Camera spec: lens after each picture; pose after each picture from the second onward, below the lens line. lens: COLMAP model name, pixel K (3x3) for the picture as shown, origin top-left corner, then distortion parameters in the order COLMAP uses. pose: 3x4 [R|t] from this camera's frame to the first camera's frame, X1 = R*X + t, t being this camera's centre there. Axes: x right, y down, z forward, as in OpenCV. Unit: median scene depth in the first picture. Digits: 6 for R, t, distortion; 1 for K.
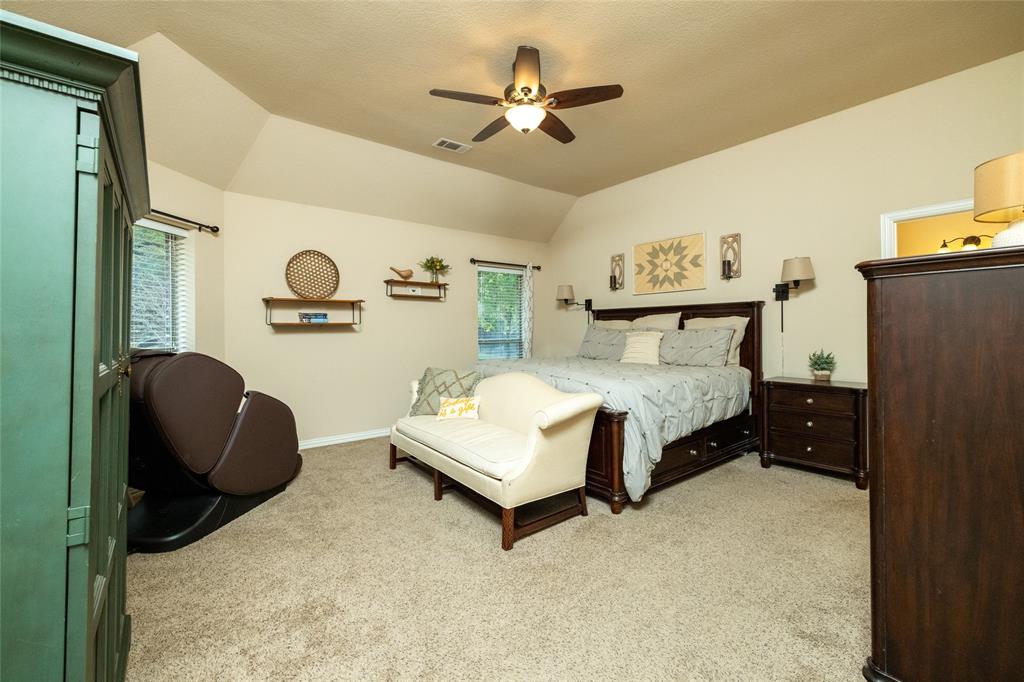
lens RADIAL K [[427.7, 0, 511.0], [0, 427.7, 329.7], [0, 0, 1]] dist [-0.000209, 0.000118]
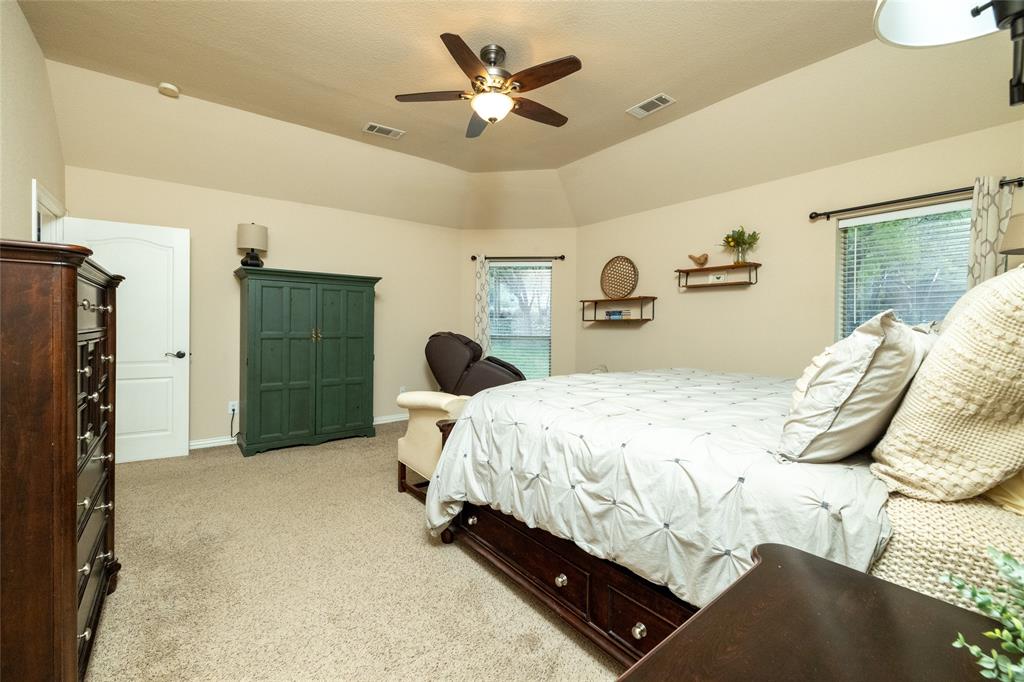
lens RADIAL K [[427.7, 0, 511.0], [0, 427.7, 329.7], [0, 0, 1]] dist [-0.000209, 0.000118]
pose [[-0.011678, 0.012817, -0.999850, 0.647818], [-0.006183, 0.999898, 0.012889, -0.000800], [0.999913, 0.006332, -0.011598, 0.674860]]
